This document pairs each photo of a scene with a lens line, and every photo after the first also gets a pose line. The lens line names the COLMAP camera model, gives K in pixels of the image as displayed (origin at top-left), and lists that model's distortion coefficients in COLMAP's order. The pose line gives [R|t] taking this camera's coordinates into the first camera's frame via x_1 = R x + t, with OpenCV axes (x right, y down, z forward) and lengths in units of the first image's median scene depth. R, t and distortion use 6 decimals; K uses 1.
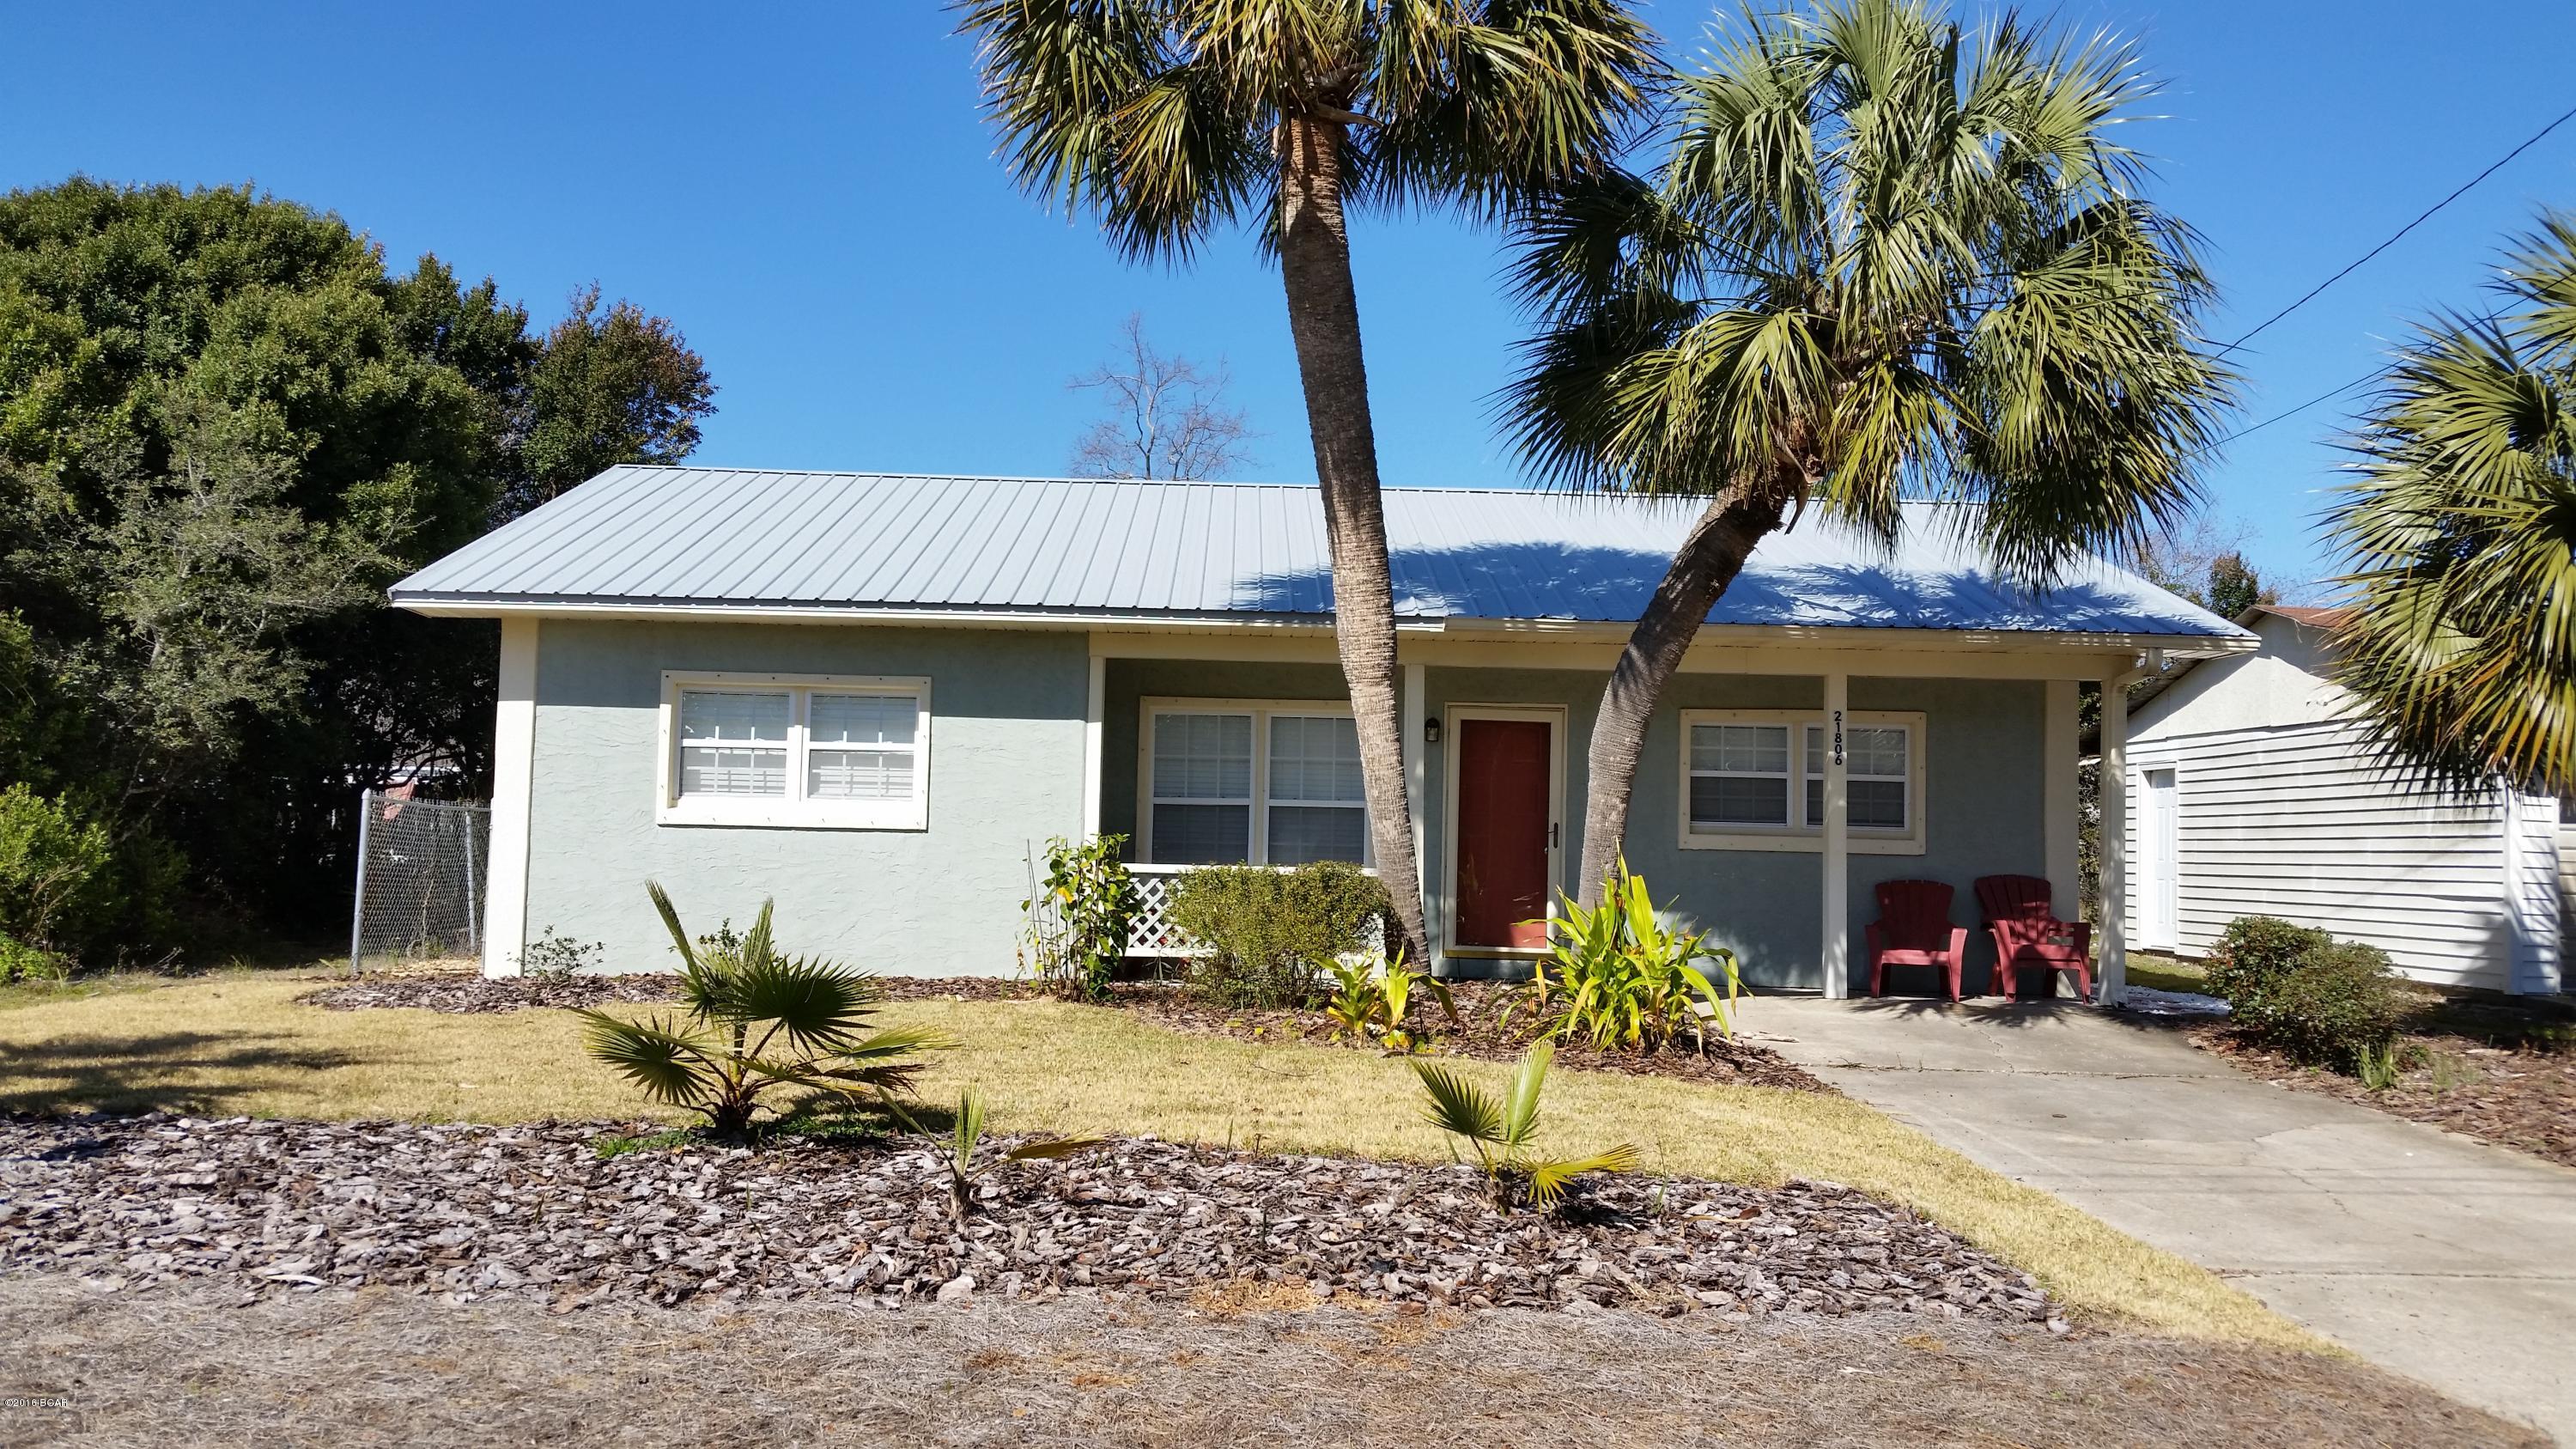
lens RADIAL K [[2184.2, 0, 1247.9], [0, 2184.2, 722.6], [0, 0, 1]] dist [0.220538, -0.580348]
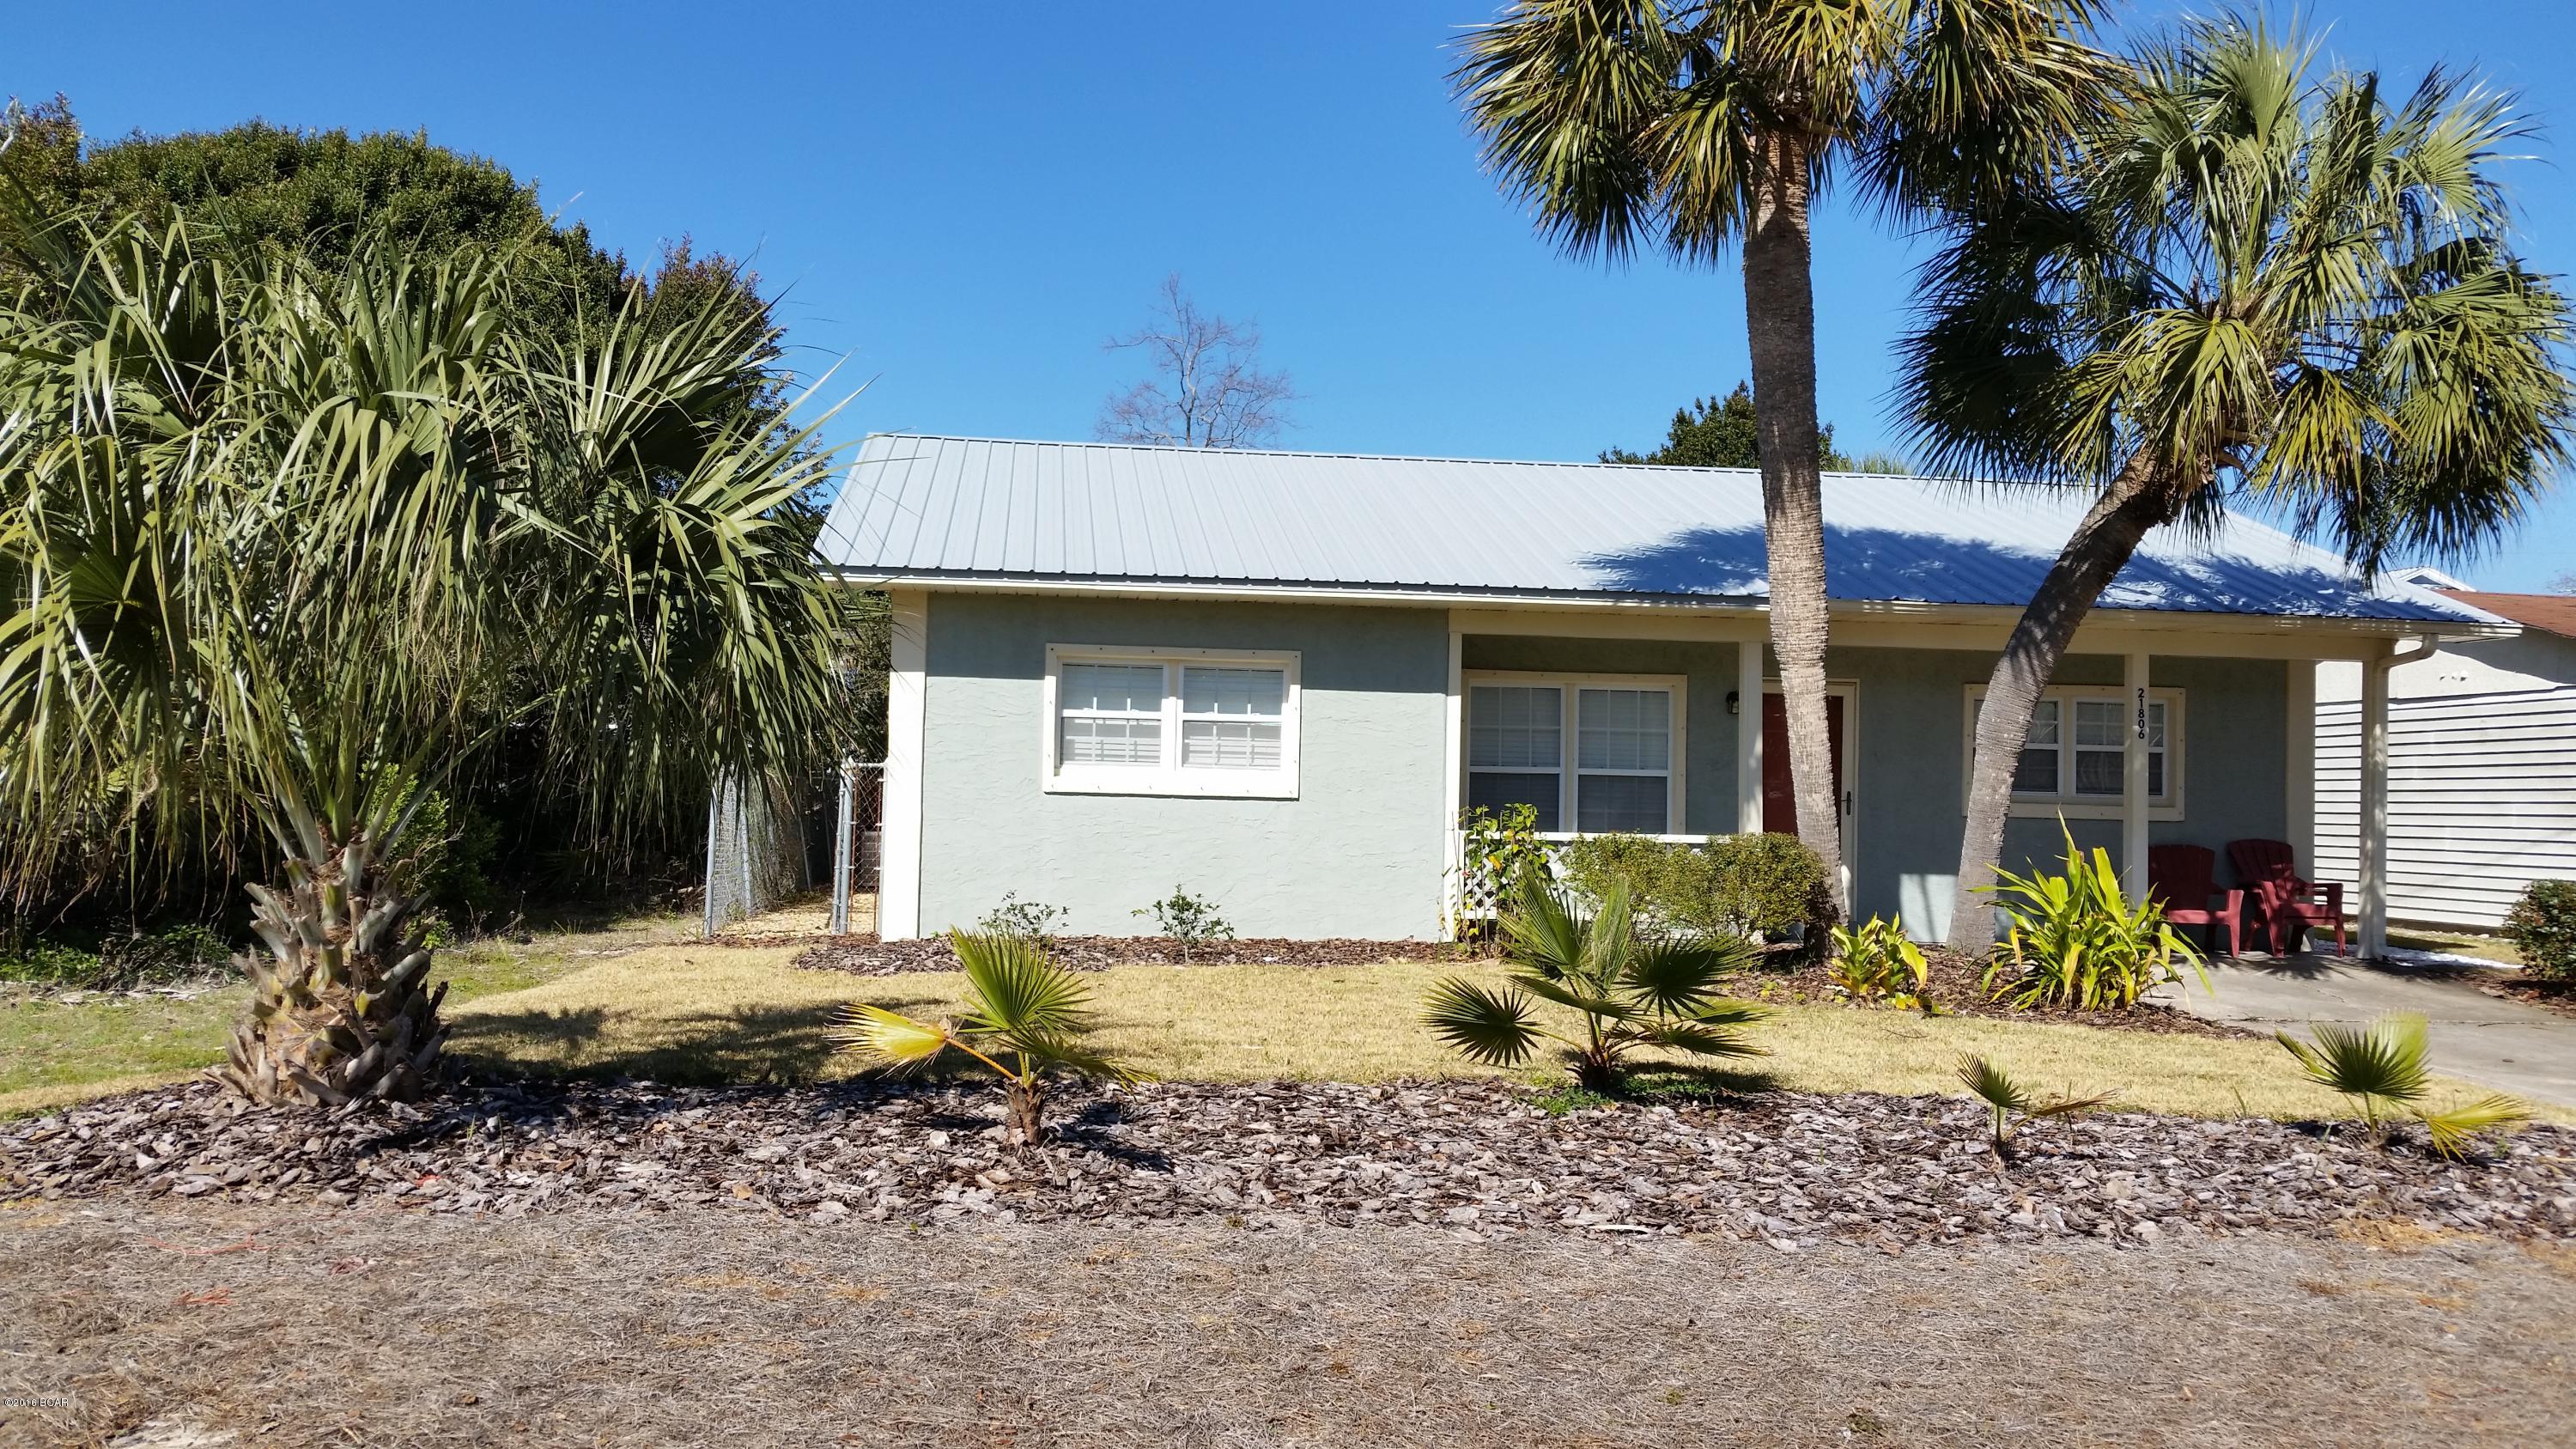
lens RADIAL K [[2212.2, 0, 1192.8], [0, 2212.2, 732.5], [0, 0, 1]] dist [0.150676, -0.273498]
pose [[0.995087, 0.003969, 0.098922, -0.298350], [-0.006902, 0.999546, 0.029319, -0.012674], [-0.098761, -0.029858, 0.994663, -0.039854]]
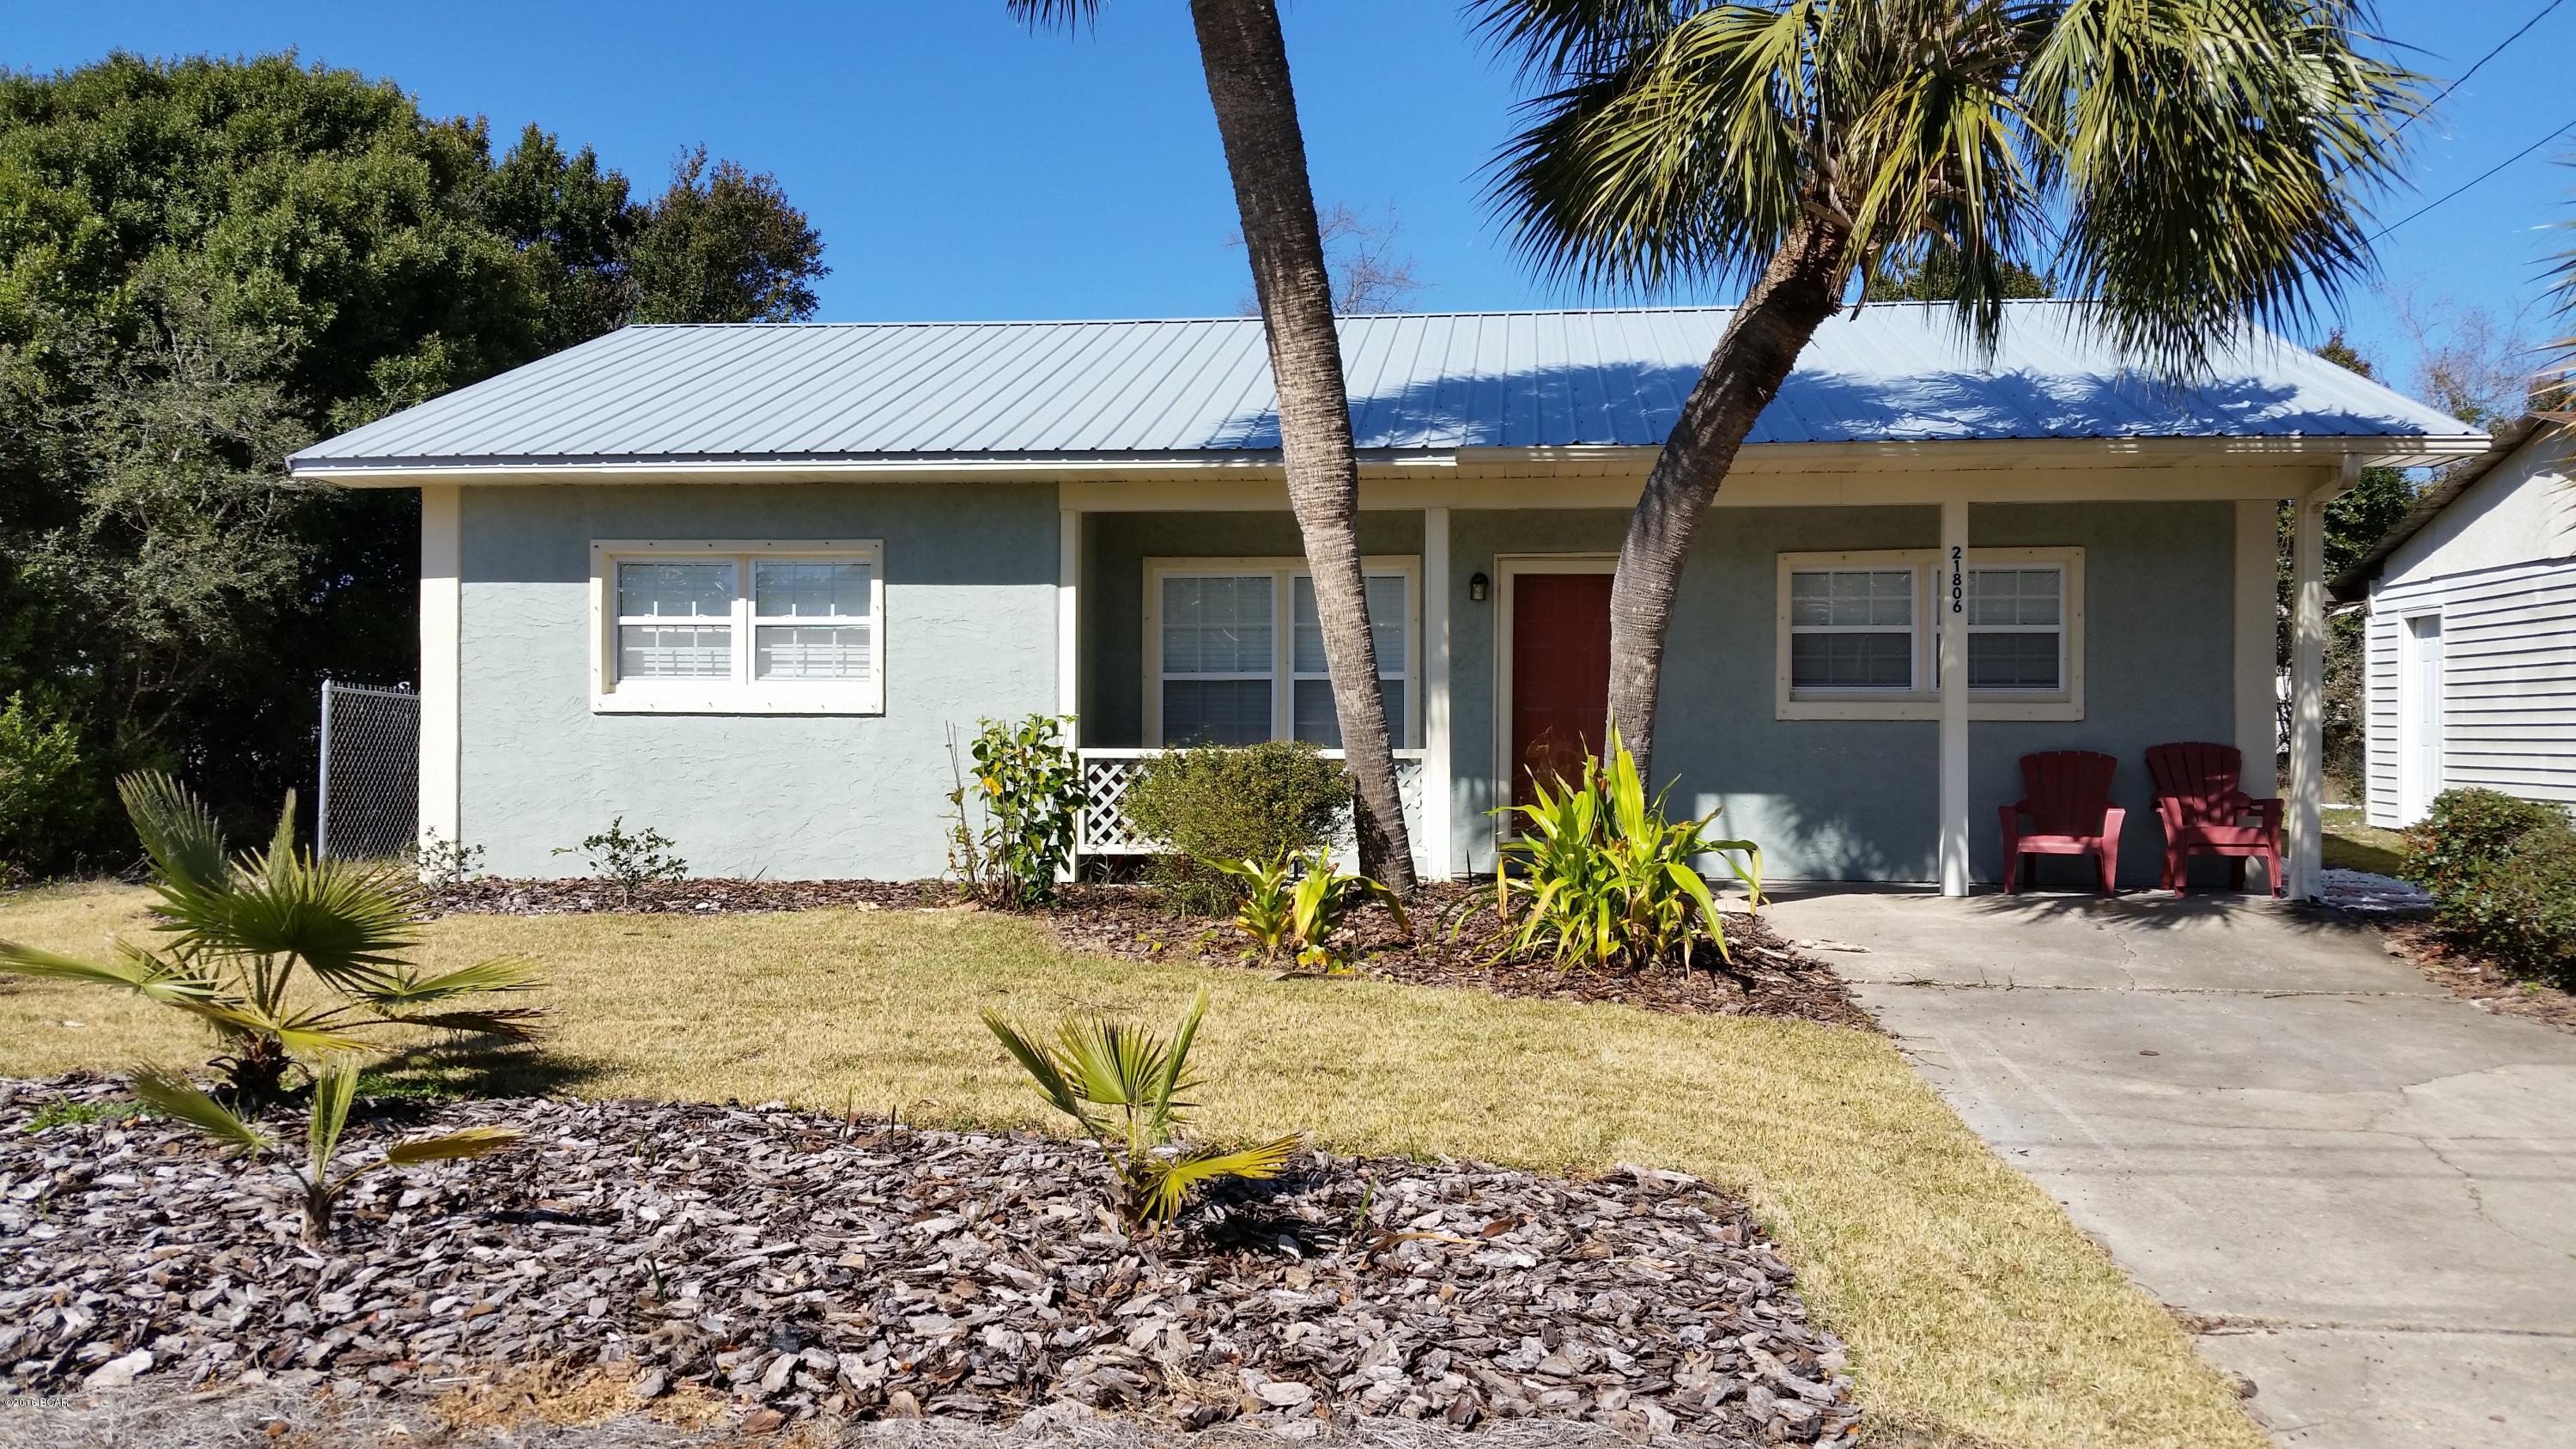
lens RADIAL K [[2139.6, 0, 1288.0], [0, 2139.6, 724.5], [0, 0, 1]] dist [0.203376, -0.455767]
pose [[0.990431, -0.018253, -0.136795, 0.131210], [0.025173, 0.998480, 0.049030, 0.014813], [0.135692, -0.052004, 0.989385, 0.166974]]
